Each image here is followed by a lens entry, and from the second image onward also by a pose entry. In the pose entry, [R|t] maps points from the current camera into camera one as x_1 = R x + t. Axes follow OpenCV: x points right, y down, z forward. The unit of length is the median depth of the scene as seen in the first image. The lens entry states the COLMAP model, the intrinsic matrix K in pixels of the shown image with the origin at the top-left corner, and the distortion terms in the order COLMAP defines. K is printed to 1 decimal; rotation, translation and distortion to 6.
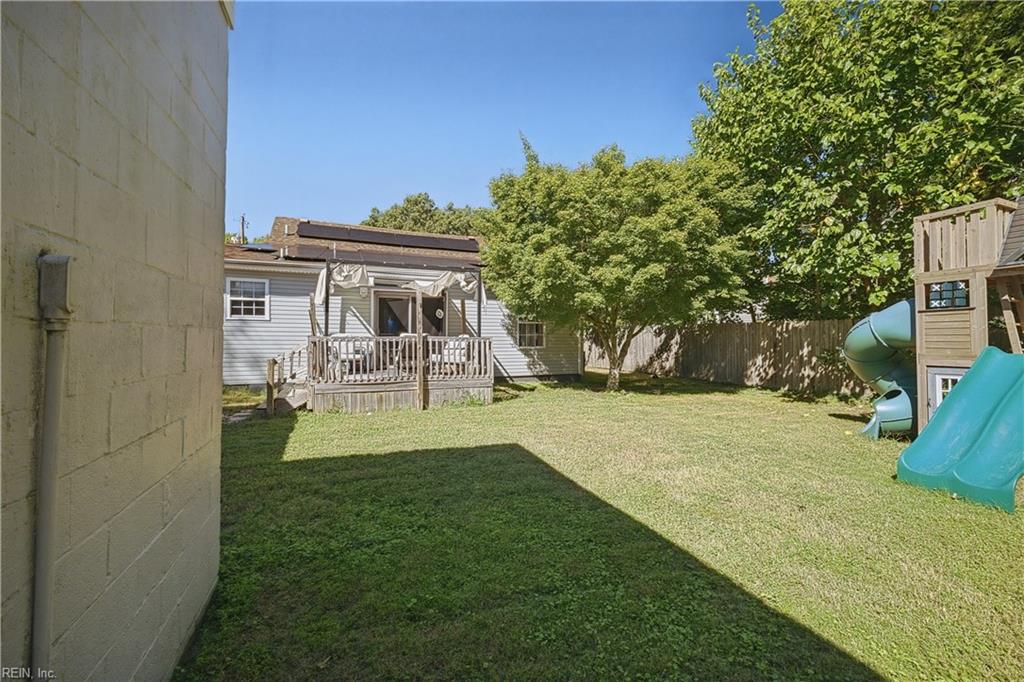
lens RADIAL K [[405.5, 0, 515.7], [0, 405.5, 338.0], [0, 0, 1]] dist [-0.004267, 0.001286]
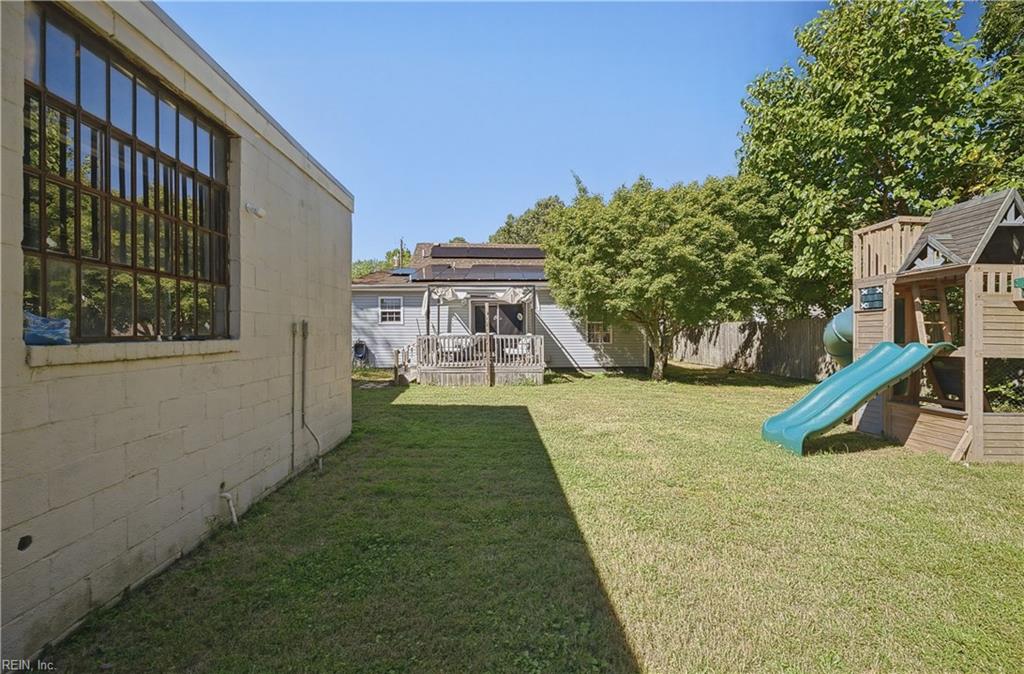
lens RADIAL K [[405.5, 0, 507.9], [0, 405.5, 339.4], [0, 0, 1]] dist [-0.004267, 0.001286]
pose [[0.938053, -0.002116, -0.346486, 0.284358], [0.006362, 0.999918, 0.011115, -0.003755], [0.346434, -0.012631, 0.937989, -0.274611]]
